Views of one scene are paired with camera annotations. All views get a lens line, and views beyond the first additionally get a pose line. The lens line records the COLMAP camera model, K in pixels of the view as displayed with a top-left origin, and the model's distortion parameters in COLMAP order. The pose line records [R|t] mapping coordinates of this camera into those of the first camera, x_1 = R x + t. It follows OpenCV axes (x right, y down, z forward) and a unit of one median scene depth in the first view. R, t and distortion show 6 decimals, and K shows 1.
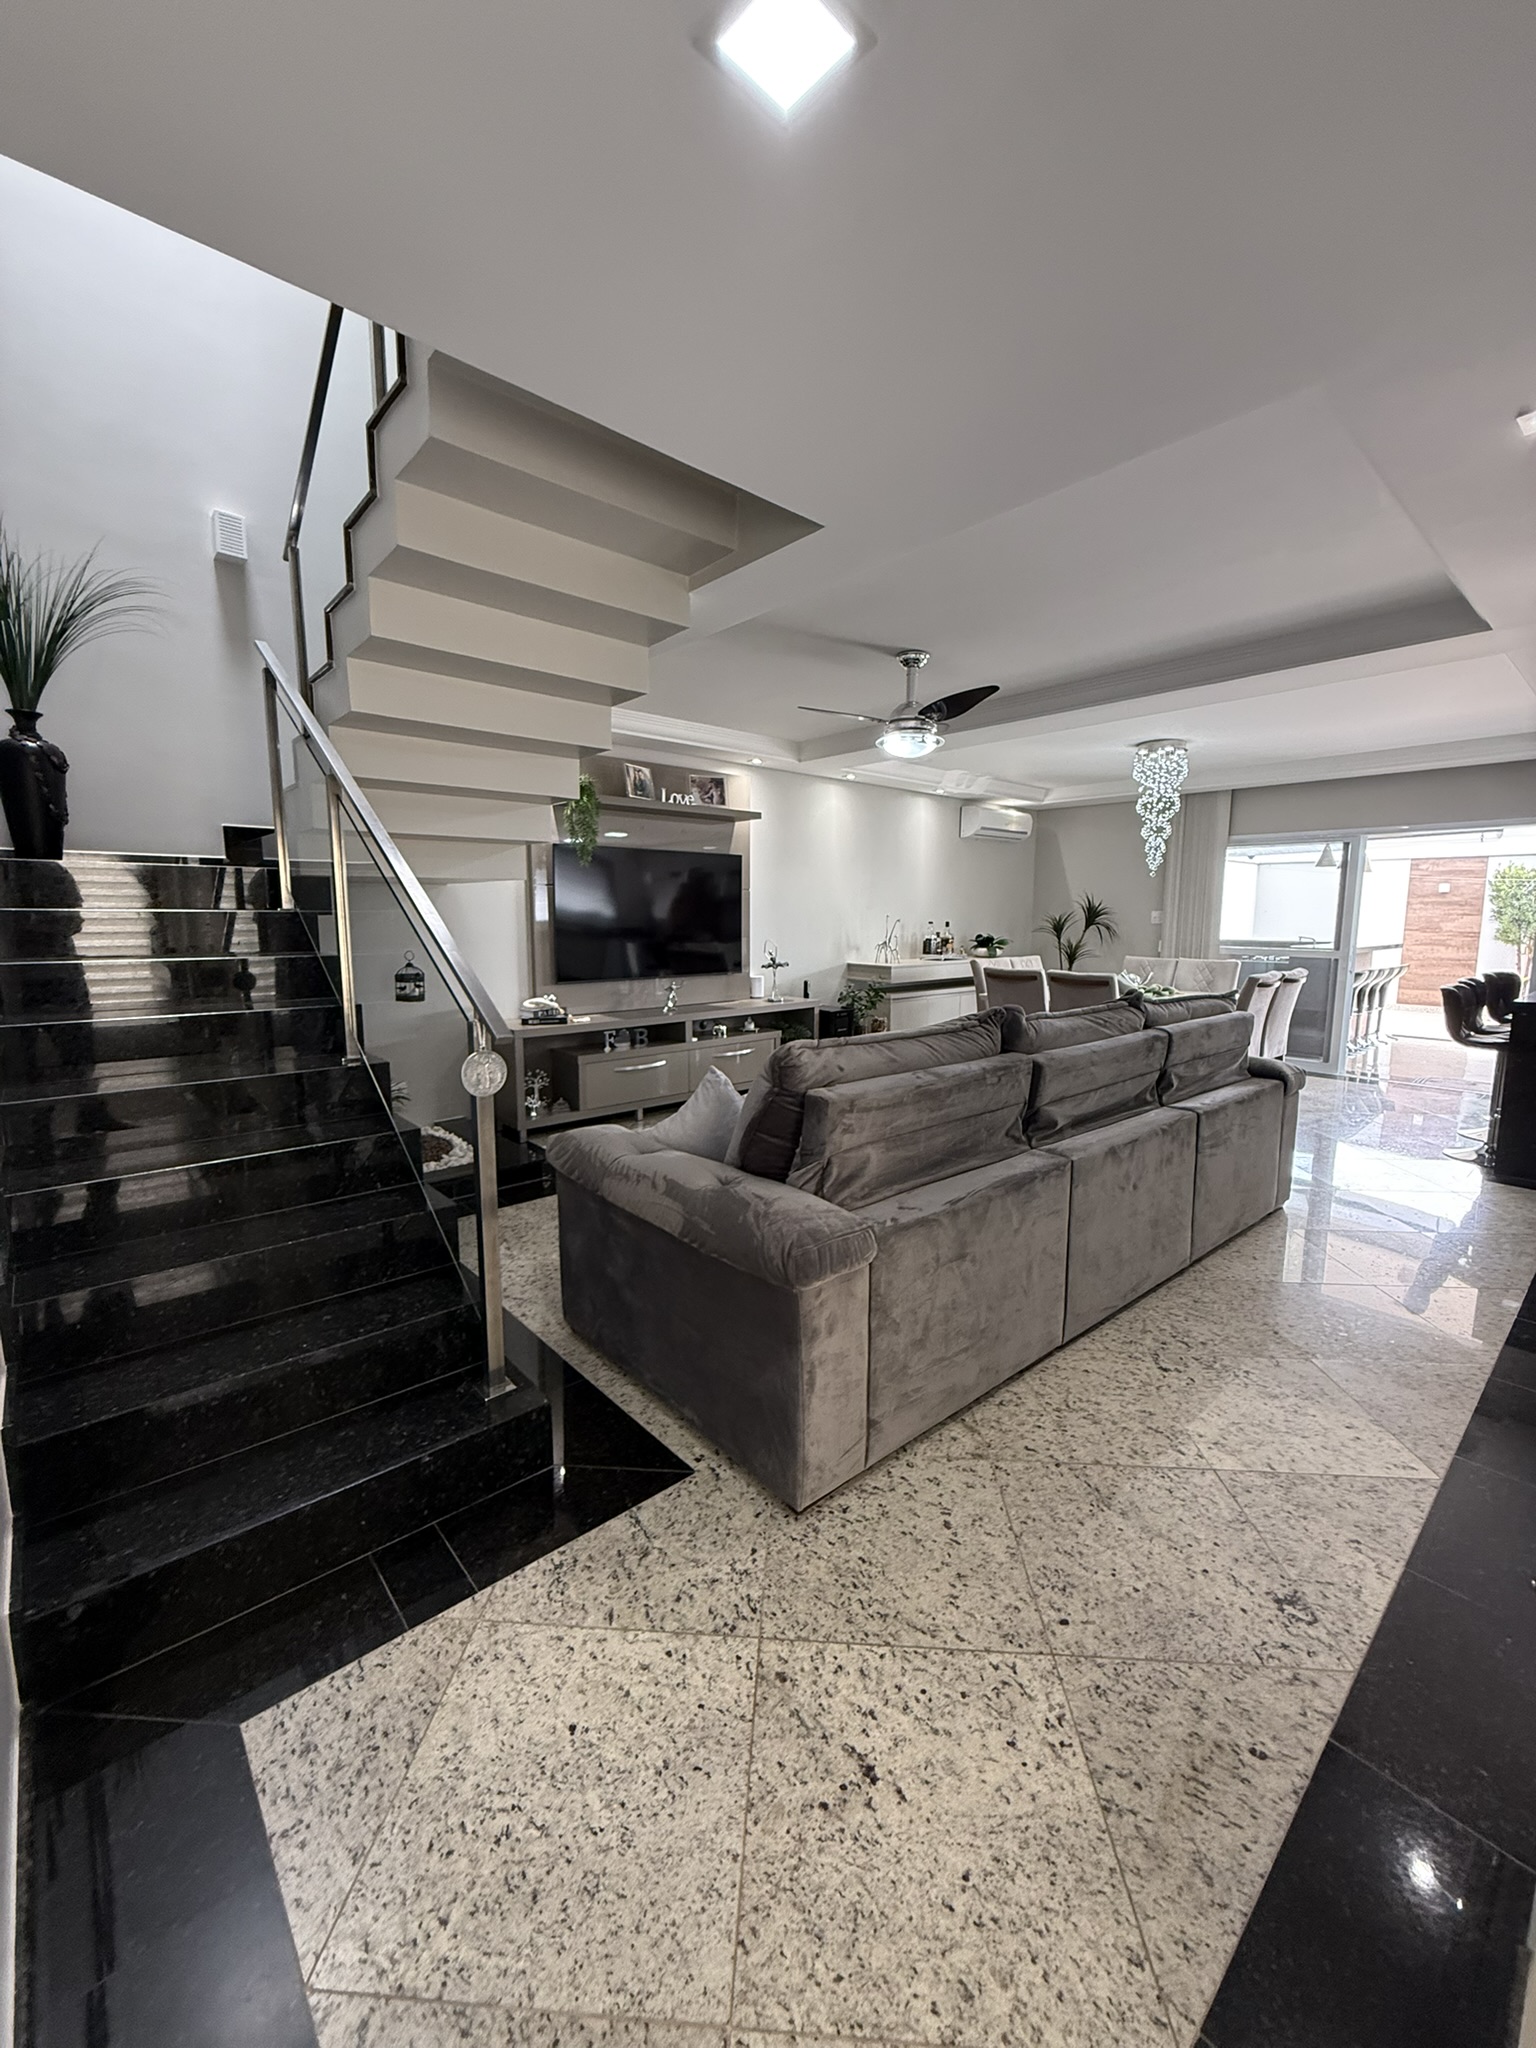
lens RADIAL K [[815.1, 0, 772.4], [0, 815.1, 1018.5], [0, 0, 1]] dist [0.001926, 0.000457]
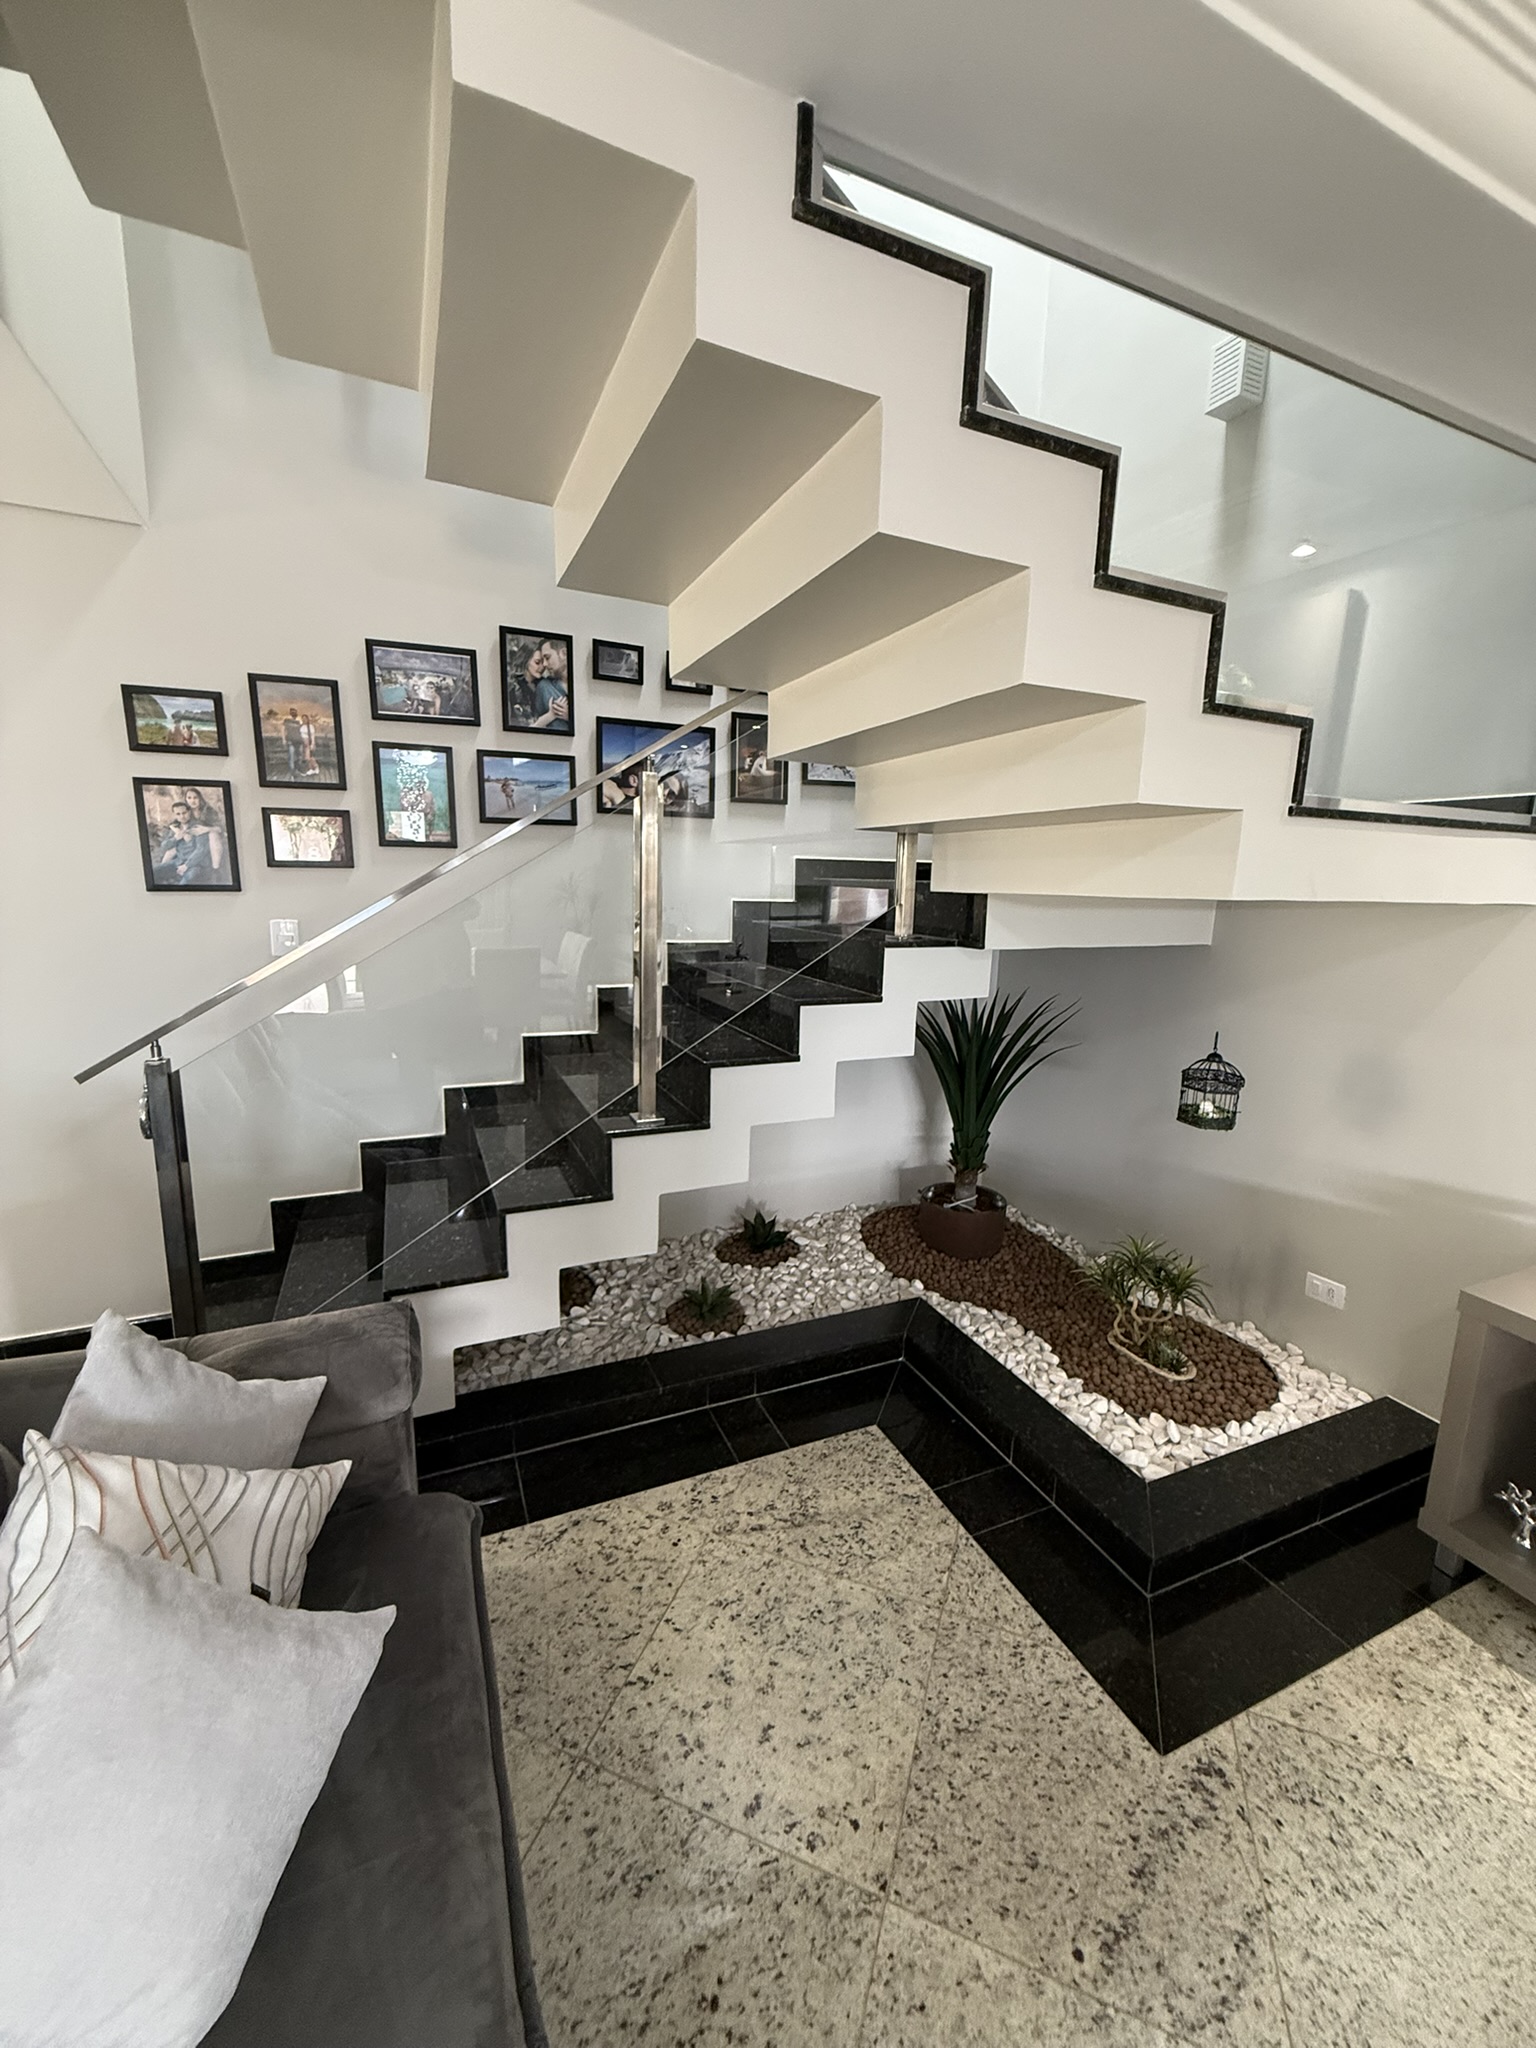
lens RADIAL K [[815.1, 0, 766.1], [0, 815.1, 1020.2], [0, 0, 1]] dist [0.001926, 0.000457]
pose [[-0.302267, 0.152375, -0.940966, 0.072996], [-0.148130, 0.967640, 0.204279, -0.084029], [0.941643, 0.201132, -0.269914, 0.468393]]
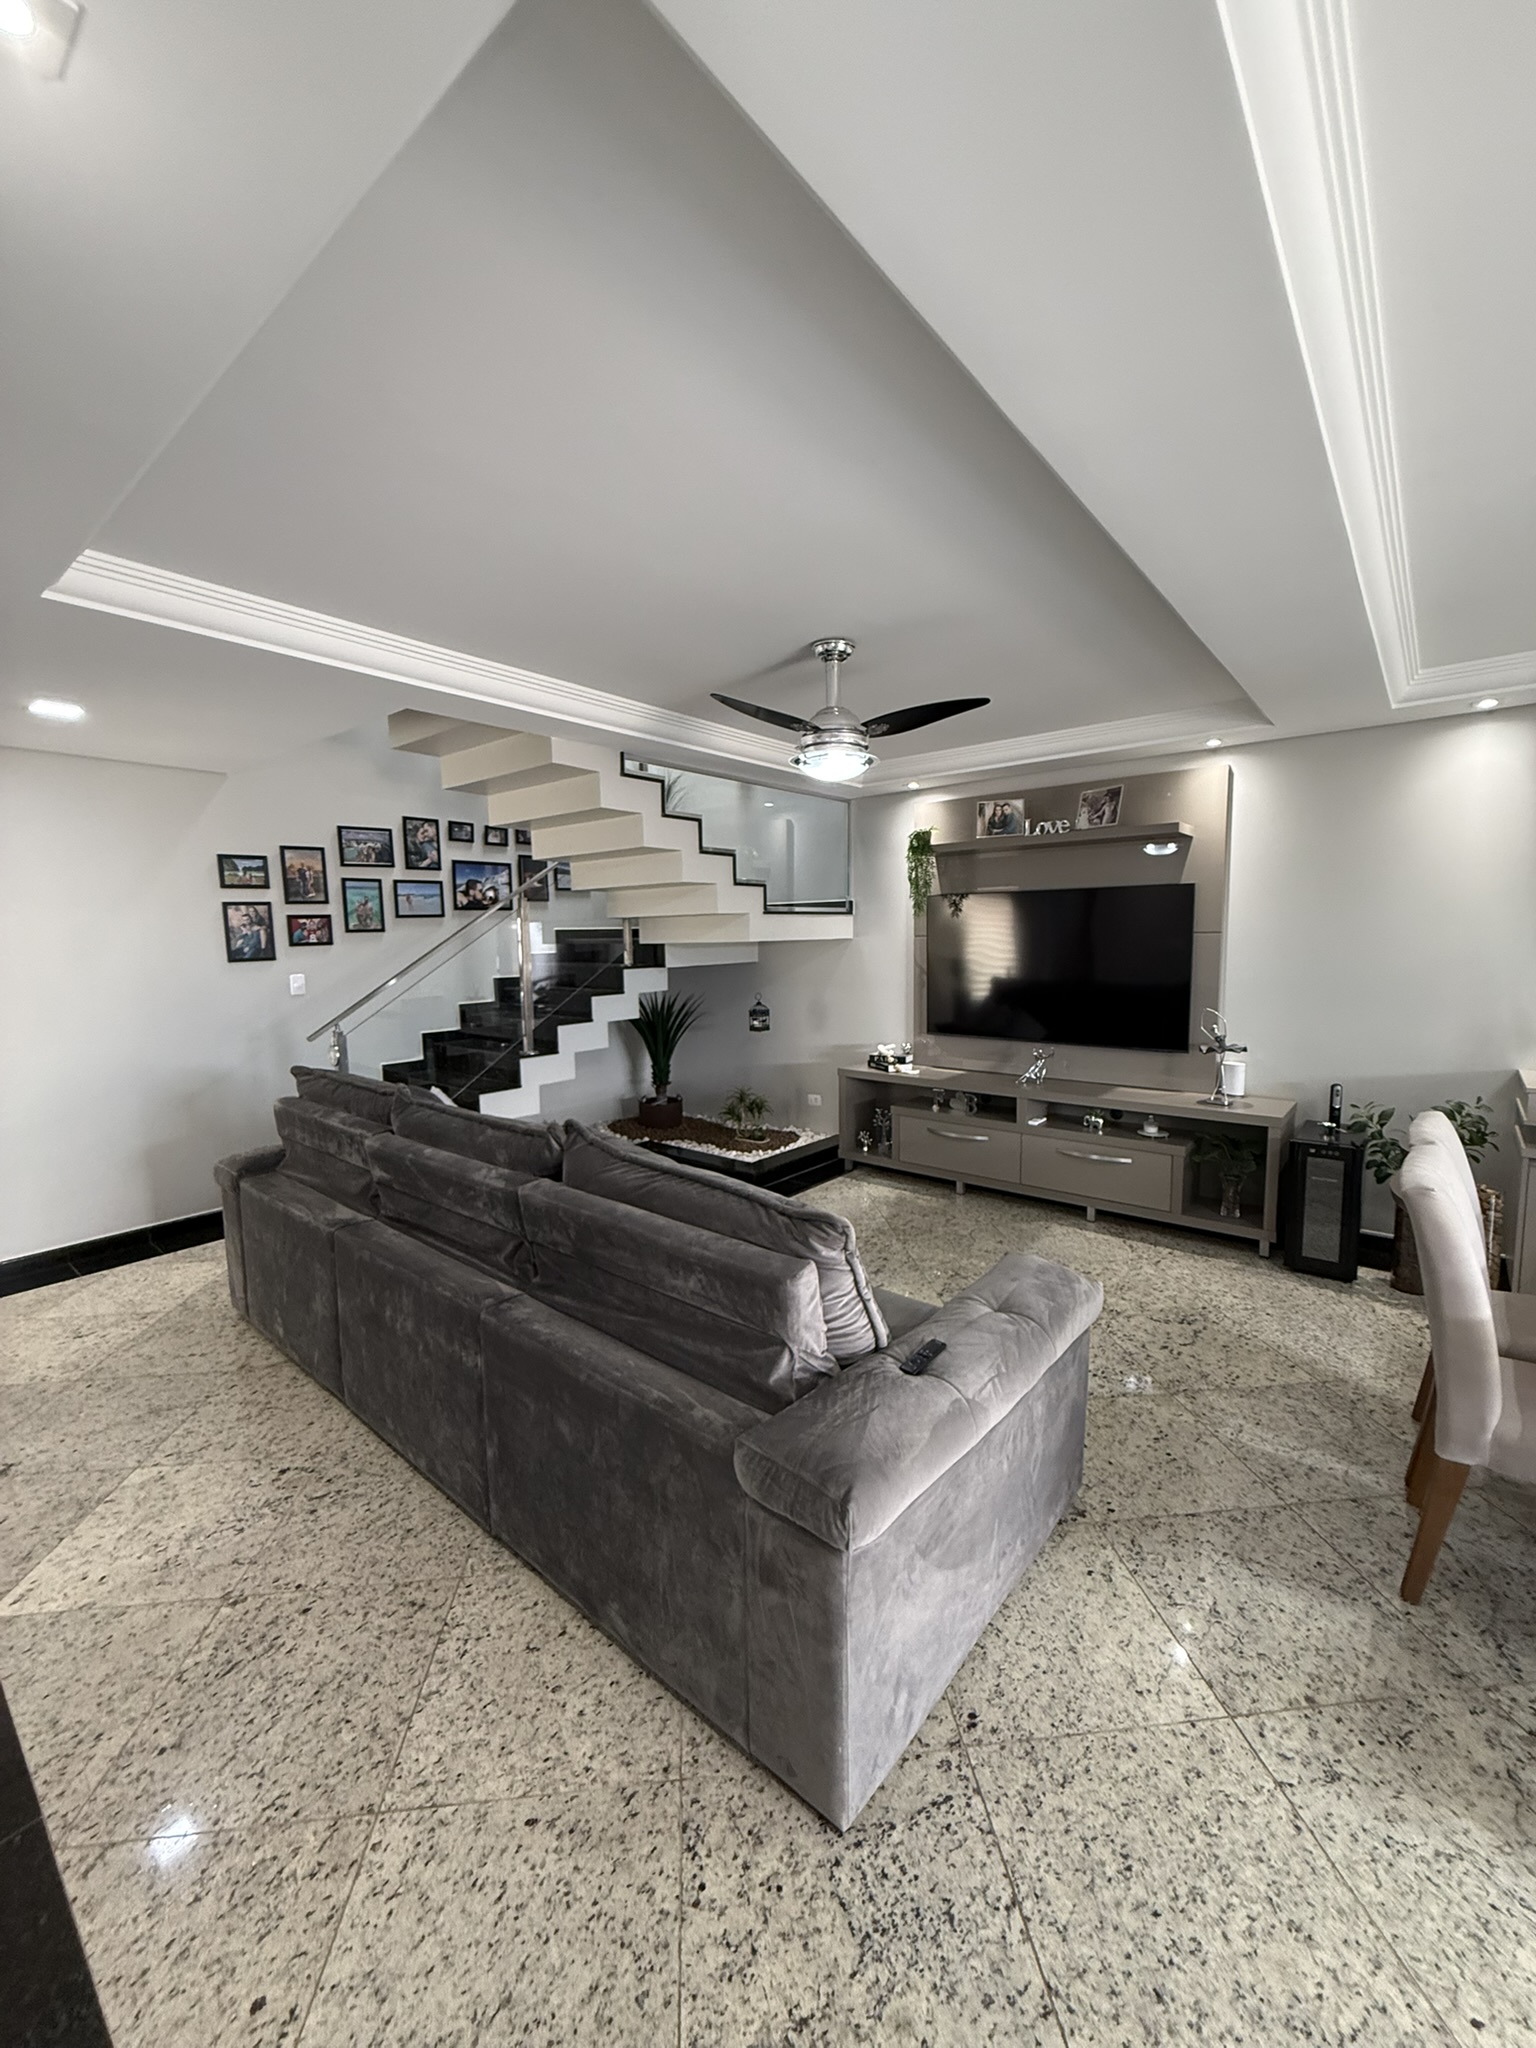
lens RADIAL K [[815.1, 0, 766.6], [0, 815.1, 1029.3], [0, 0, 1]] dist [0.001926, 0.000457]
pose [[0.151161, 0.110103, -0.982358, 0.471582], [-0.111270, 0.989357, 0.093765, -0.082207], [0.982227, 0.095134, 0.161804, 0.433822]]
